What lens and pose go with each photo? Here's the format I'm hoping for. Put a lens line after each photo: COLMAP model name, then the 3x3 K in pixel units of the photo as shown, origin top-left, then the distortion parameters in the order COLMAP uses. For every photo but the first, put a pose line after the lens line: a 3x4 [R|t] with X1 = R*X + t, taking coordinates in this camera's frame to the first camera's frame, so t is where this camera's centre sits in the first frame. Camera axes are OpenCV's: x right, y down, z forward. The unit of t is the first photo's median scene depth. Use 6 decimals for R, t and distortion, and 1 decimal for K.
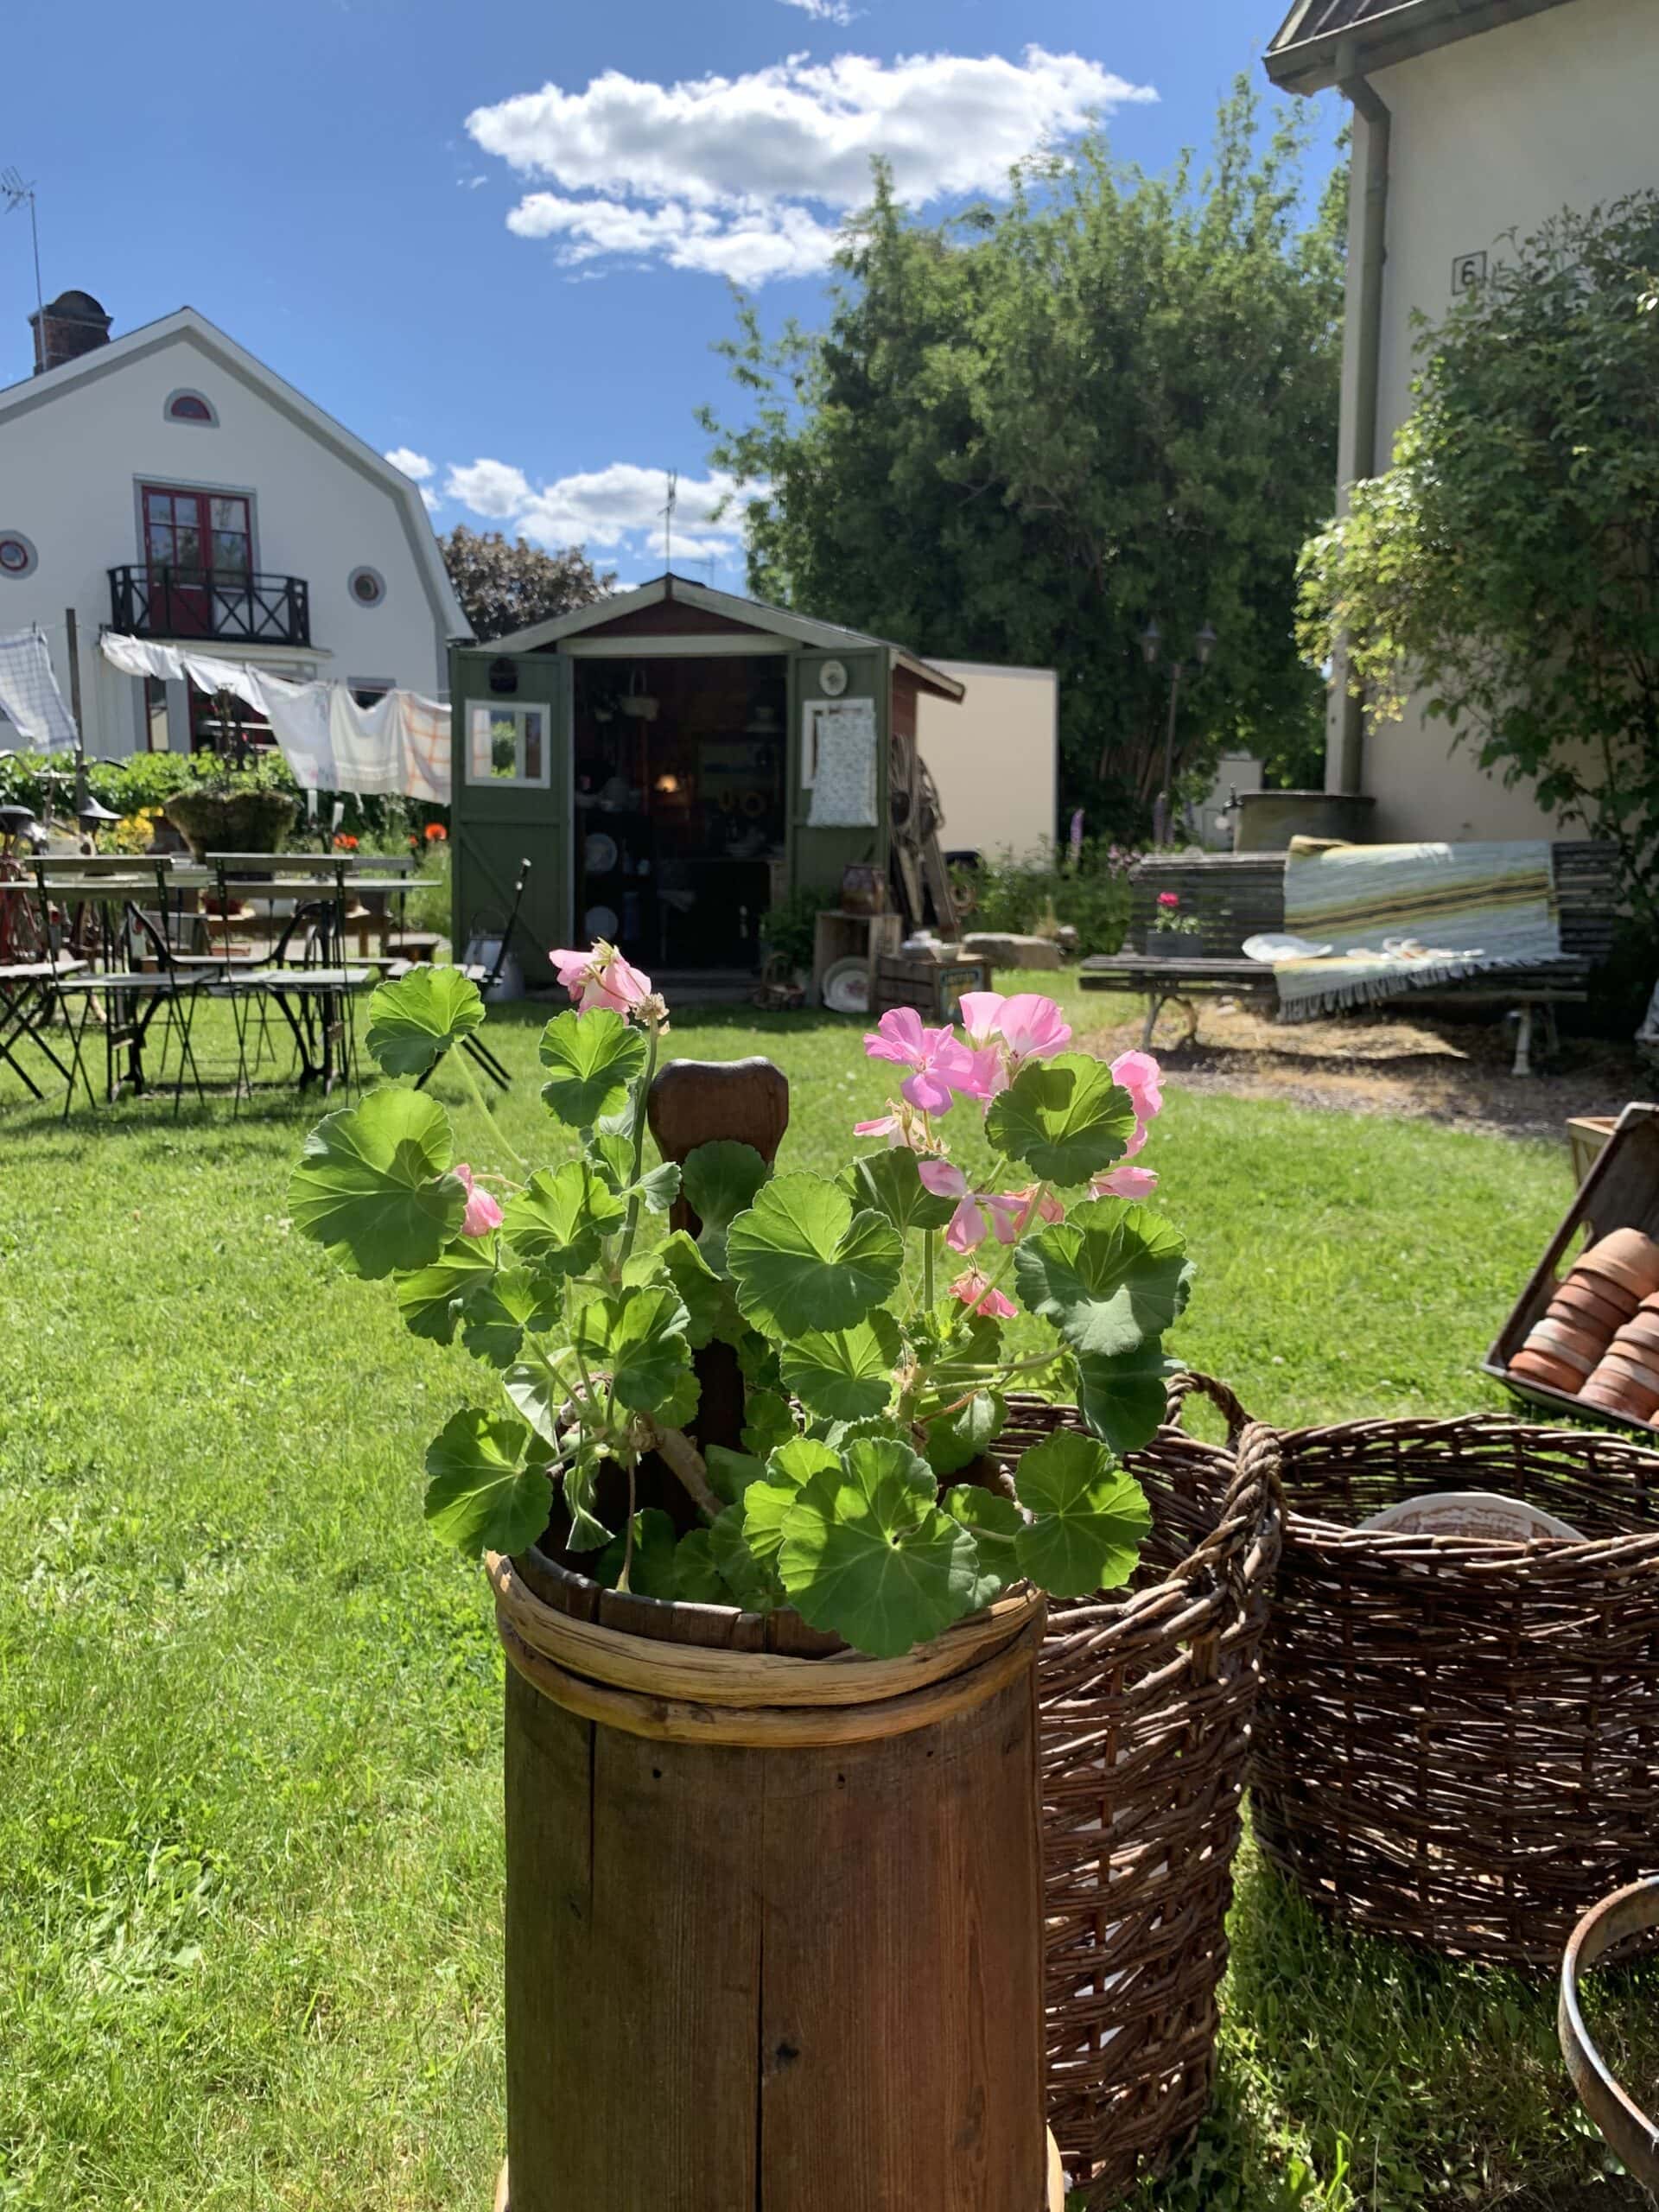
lens RADIAL K [[1668.5, 0, 891.1], [0, 1668.5, 1079.4], [0, 0, 1]] dist [0.004684, -0.002587]
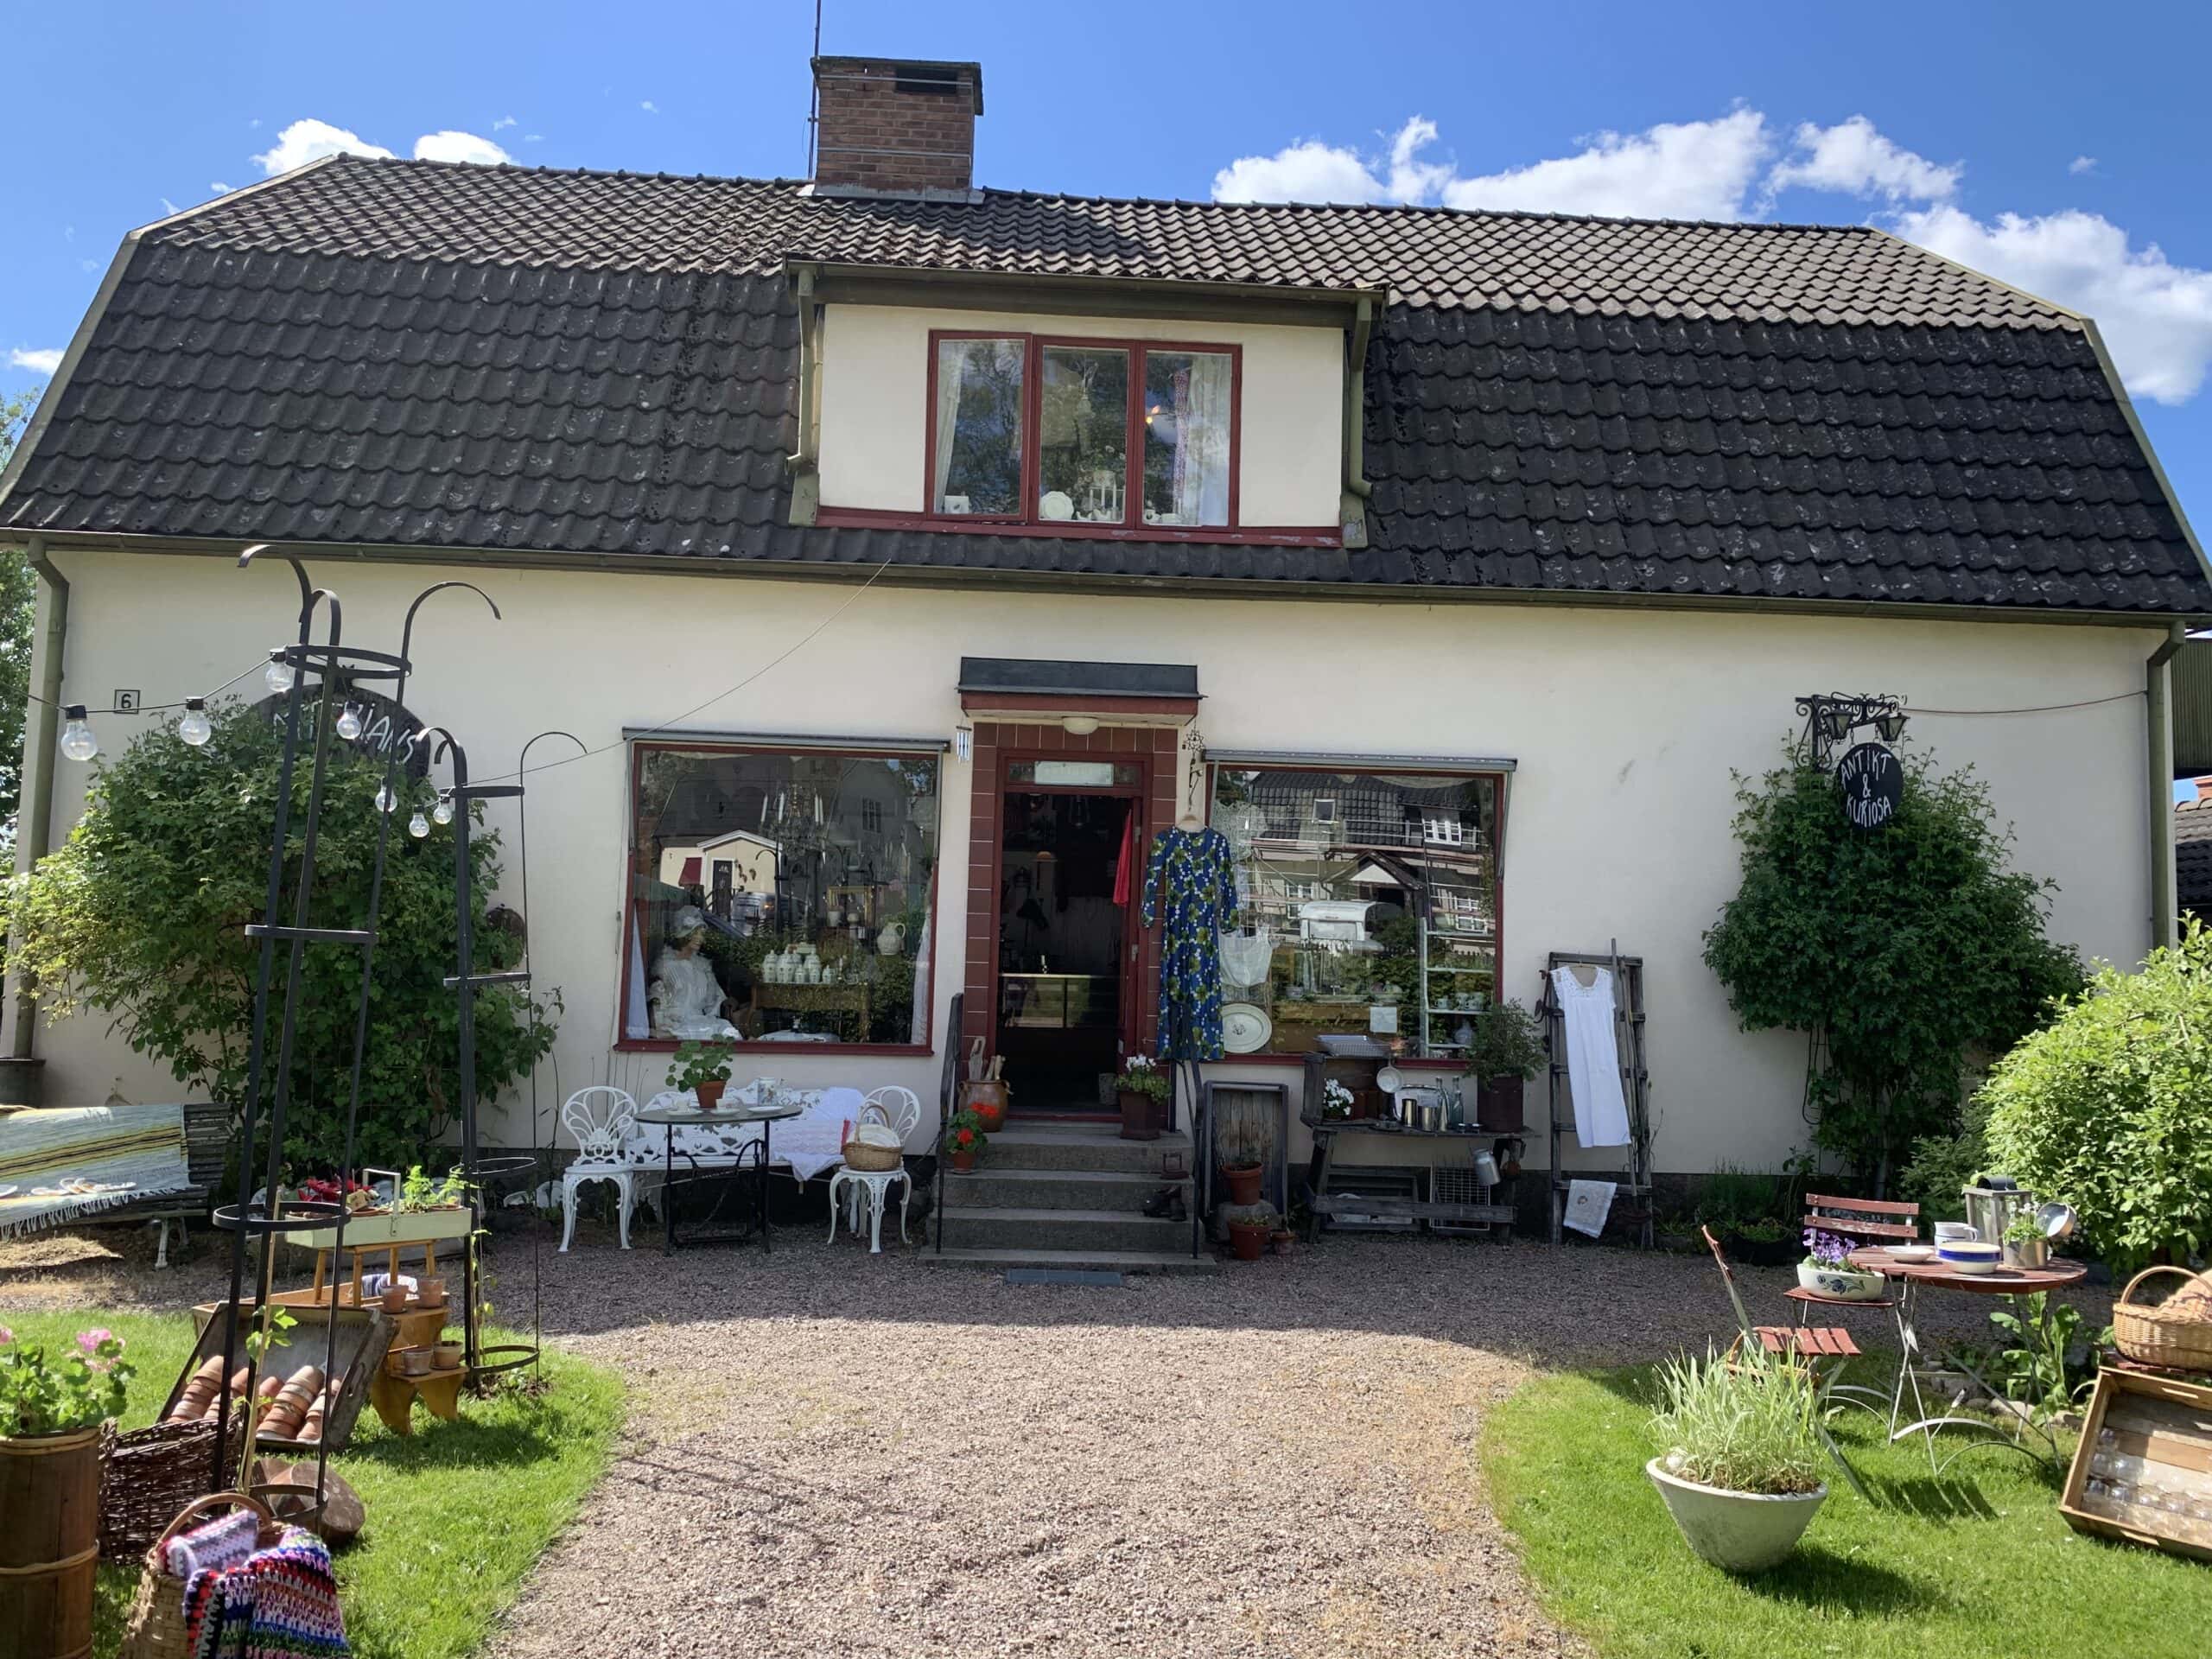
lens RADIAL K [[1668.5, 0, 1102.7], [0, 1668.5, 828.3], [0, 0, 1]] dist [0.004684, -0.002587]
pose [[0.639074, 0.081001, 0.764868, -0.261871], [0.087306, 0.980372, -0.176771, -0.048210], [-0.764174, 0.179747, 0.619458, -0.648149]]
